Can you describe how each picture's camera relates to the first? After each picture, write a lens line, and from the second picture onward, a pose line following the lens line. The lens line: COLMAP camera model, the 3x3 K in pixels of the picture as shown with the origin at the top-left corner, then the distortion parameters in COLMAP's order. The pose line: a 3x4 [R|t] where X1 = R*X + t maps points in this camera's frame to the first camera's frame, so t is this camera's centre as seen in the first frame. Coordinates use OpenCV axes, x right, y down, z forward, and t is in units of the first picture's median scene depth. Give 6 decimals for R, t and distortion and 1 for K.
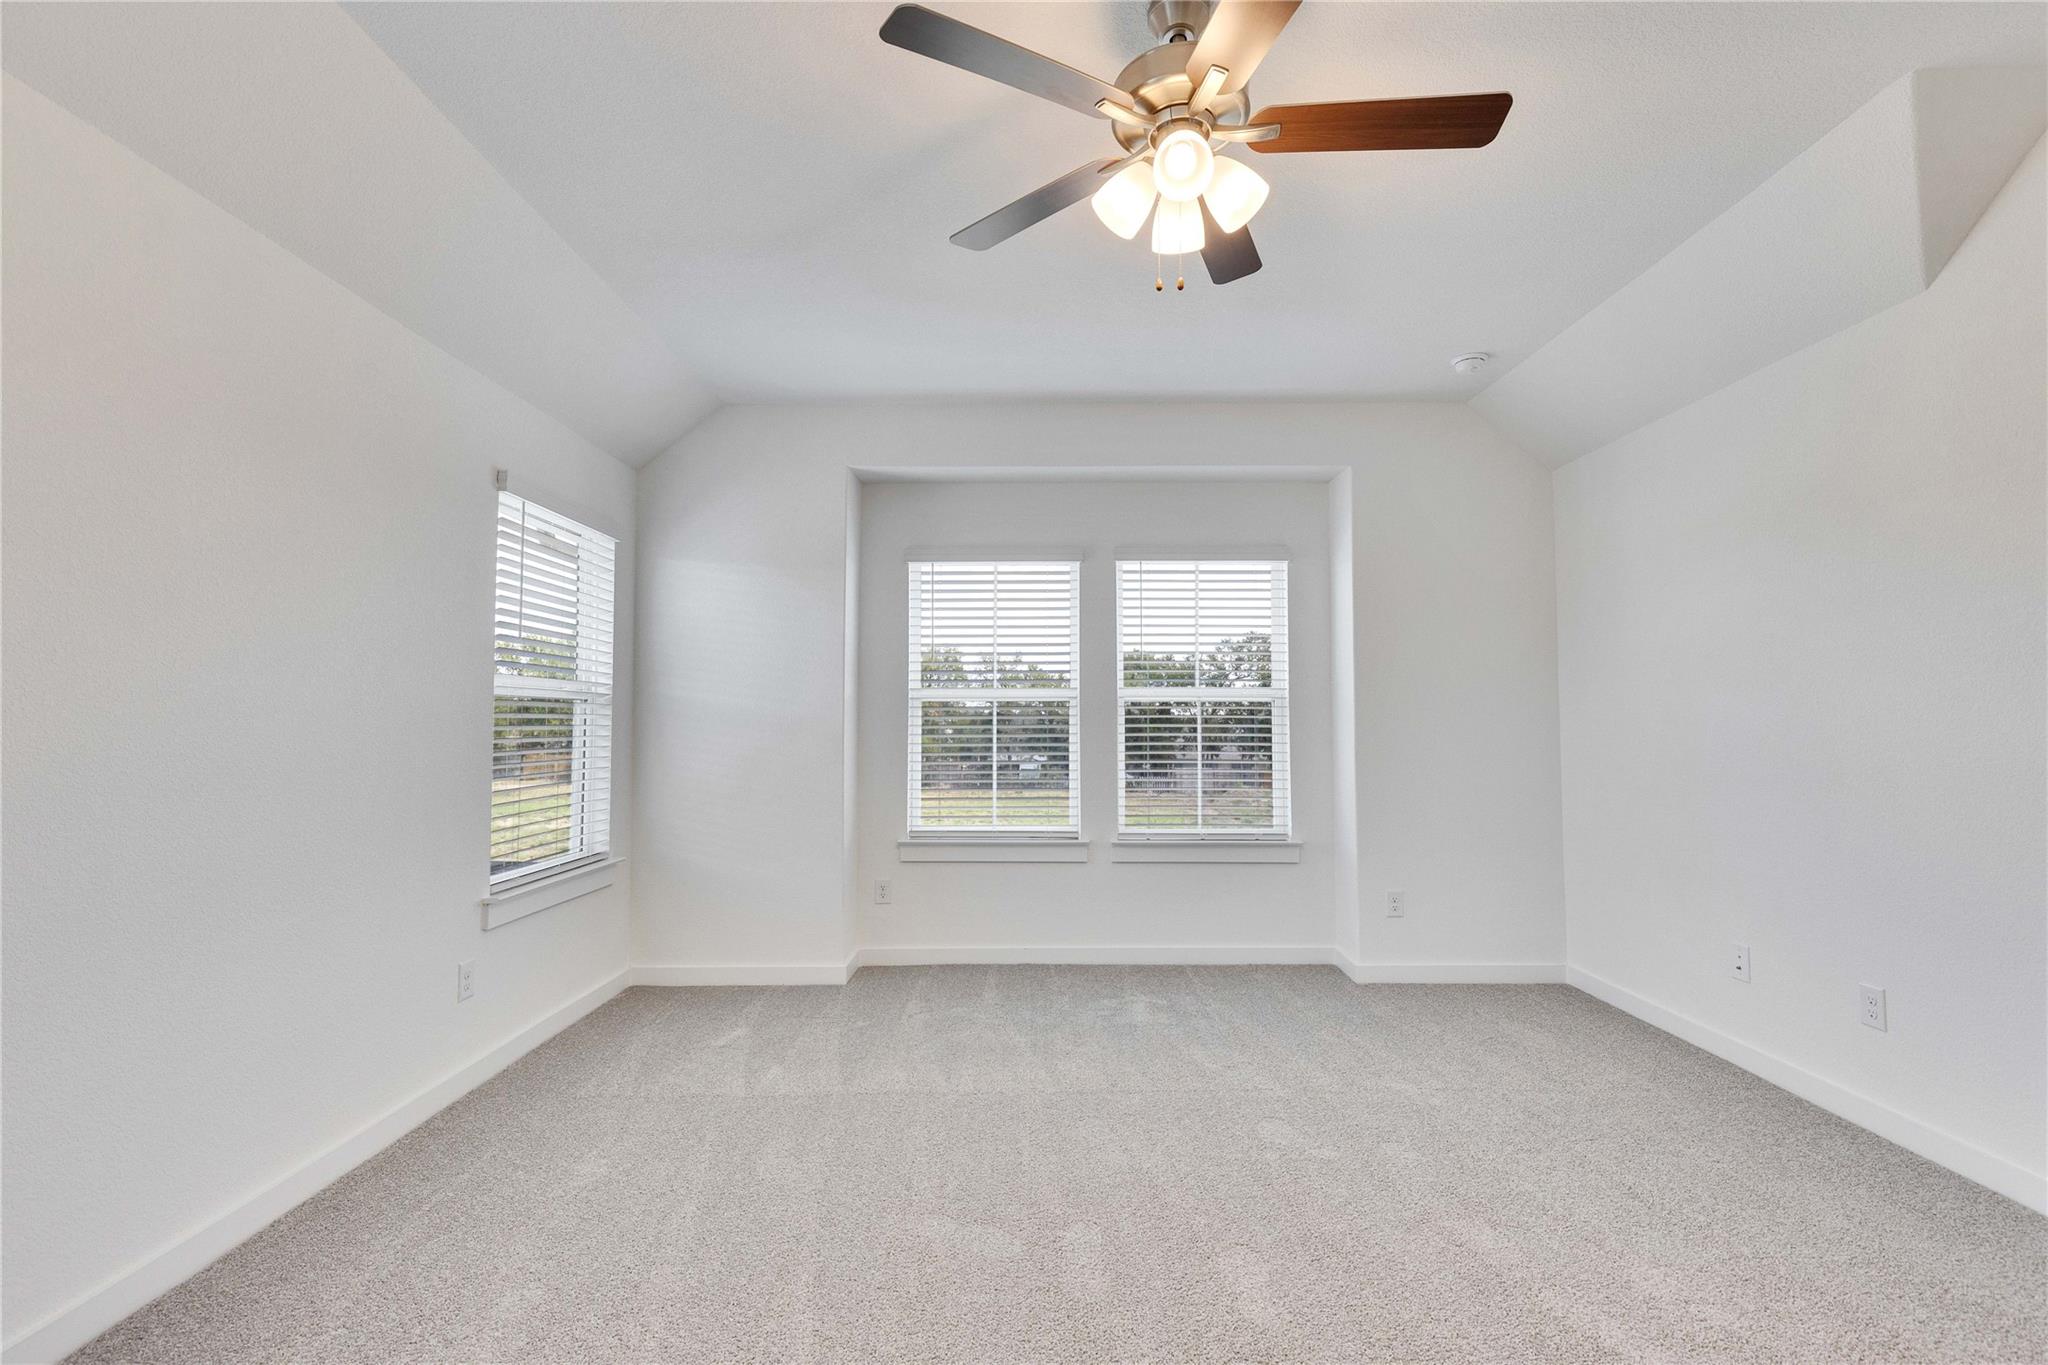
lens RADIAL K [[895.2, 0, 1020.6], [0, 895.2, 676.3], [0, 0, 1]] dist [-0.000233, -0.000437]
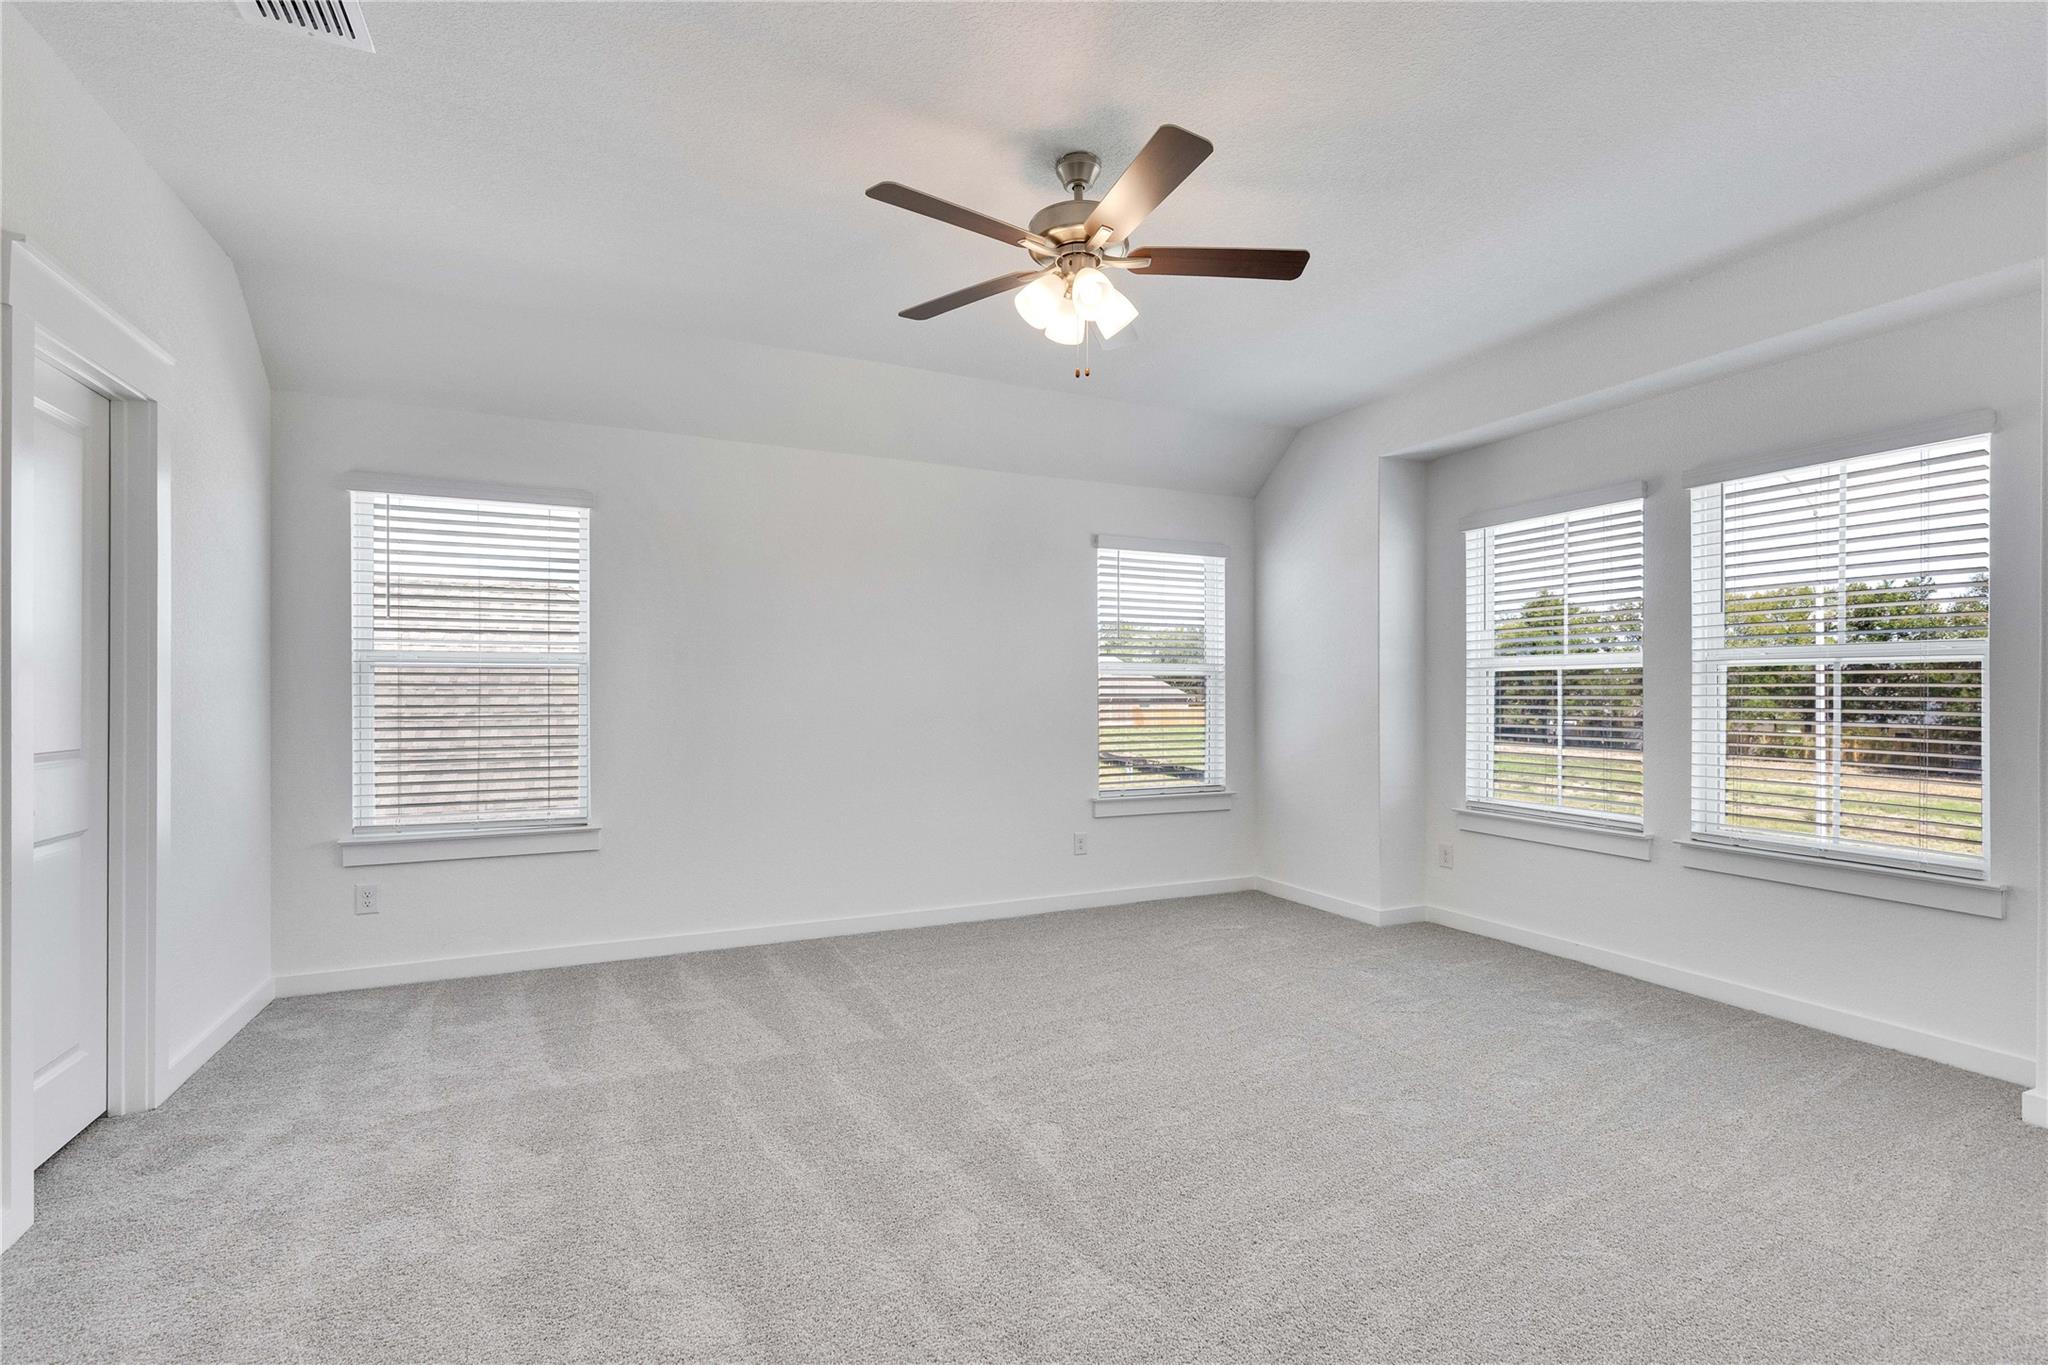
lens RADIAL K [[895.2, 0, 1037.2], [0, 895.2, 685.9], [0, 0, 1]] dist [-0.000233, -0.000437]
pose [[0.438564, -0.003676, -0.898692, 0.597341], [0.044847, 0.998835, 0.017800, 0.005363], [0.897580, -0.048110, 0.438218, 0.138508]]
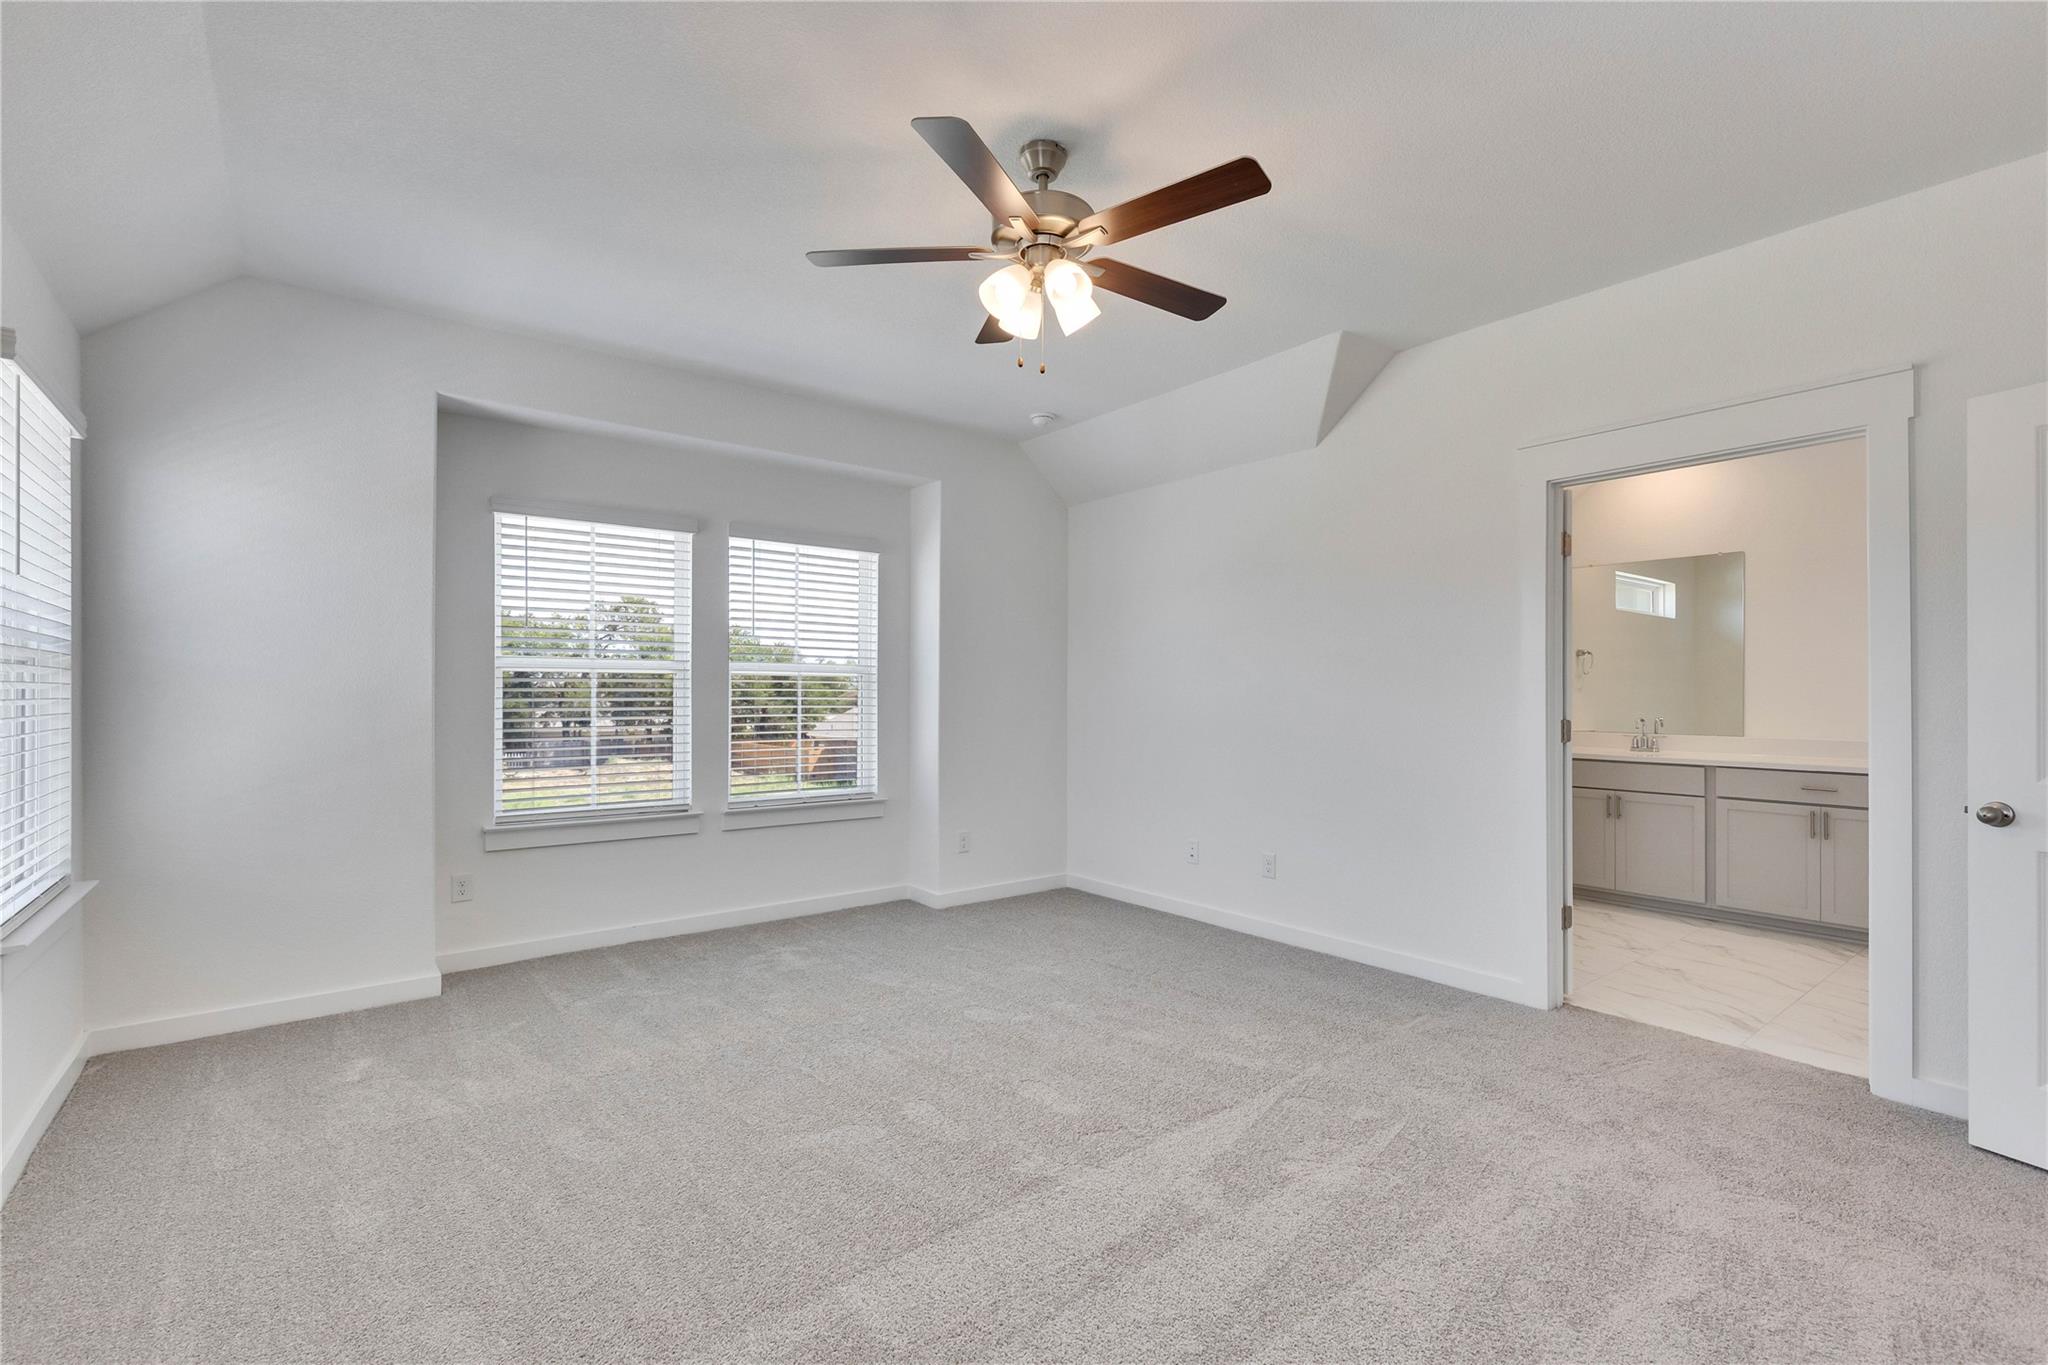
lens RADIAL K [[895.2, 0, 1026.3], [0, 895.2, 679.1], [0, 0, 1]] dist [-0.000233, -0.000437]
pose [[0.789097, 0.013140, 0.614128, -0.268377], [-0.033658, 0.999194, 0.021868, -0.000738], [-0.613346, -0.037927, 0.788903, -0.021204]]
